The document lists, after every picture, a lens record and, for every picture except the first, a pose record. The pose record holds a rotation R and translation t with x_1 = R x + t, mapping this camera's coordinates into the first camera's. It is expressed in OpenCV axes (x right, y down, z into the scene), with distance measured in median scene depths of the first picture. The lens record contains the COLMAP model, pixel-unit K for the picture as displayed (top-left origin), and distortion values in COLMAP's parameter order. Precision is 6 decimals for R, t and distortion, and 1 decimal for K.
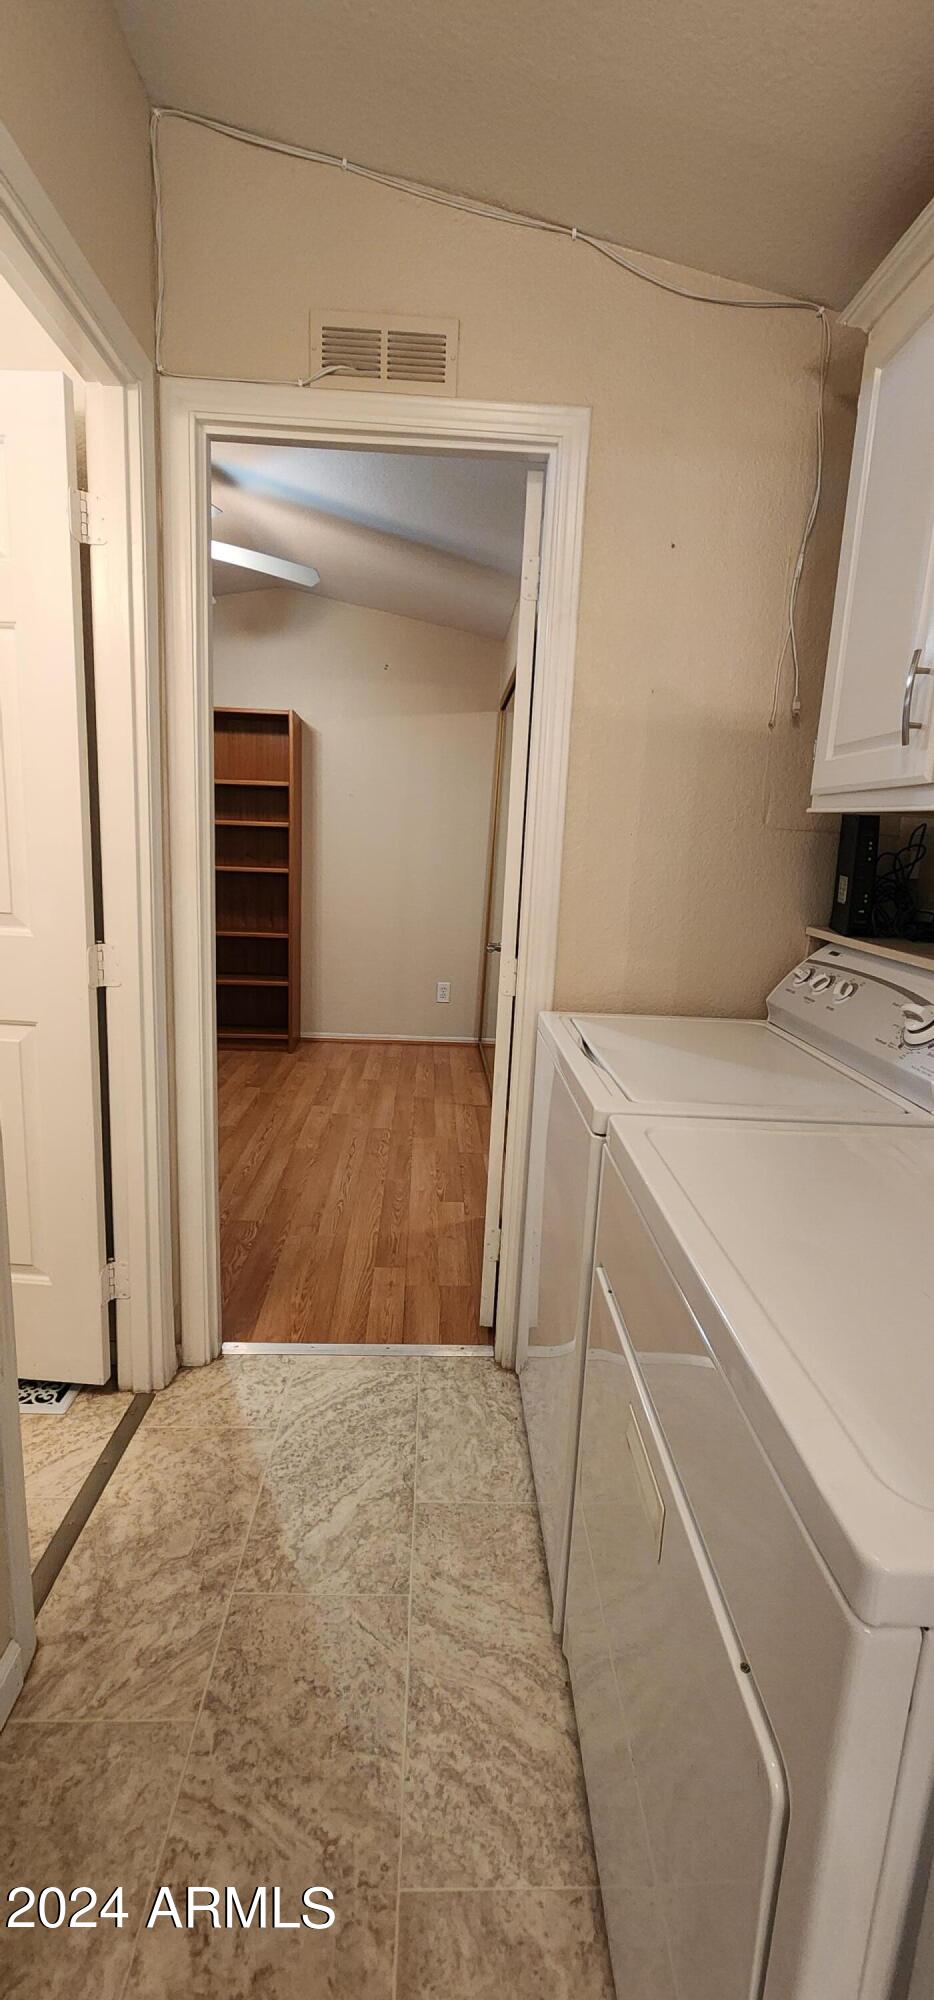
lens RADIAL K [[832.3, 0, 457.0], [0, 832.3, 1006.9], [0, 0, 1]] dist [-0.002193, 0.000017]
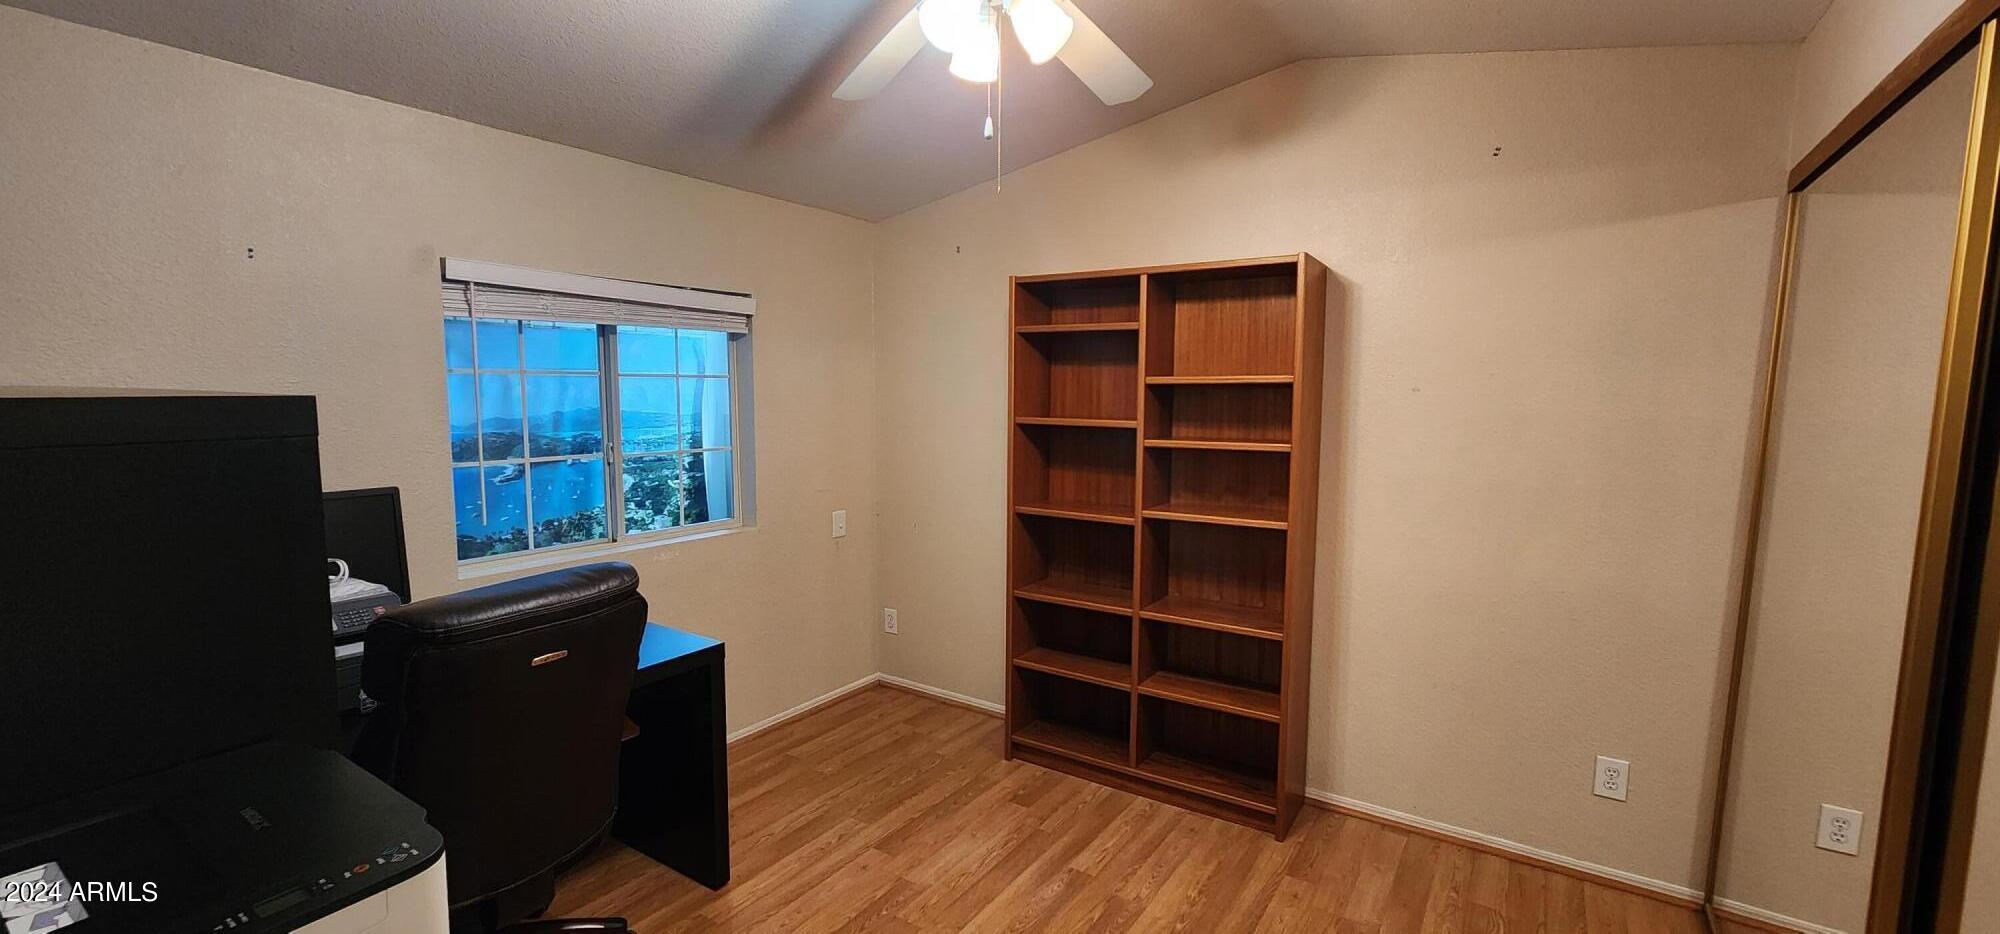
lens RADIAL K [[832.3, 0, 996.7], [0, 832.3, 472.7], [0, 0, 1]] dist [-0.002193, 0.000017]
pose [[0.818283, 0.017276, -0.574556, -0.038496], [-0.083650, 0.992487, -0.089291, -0.135674], [0.568697, 0.121127, 0.813580, 0.425821]]
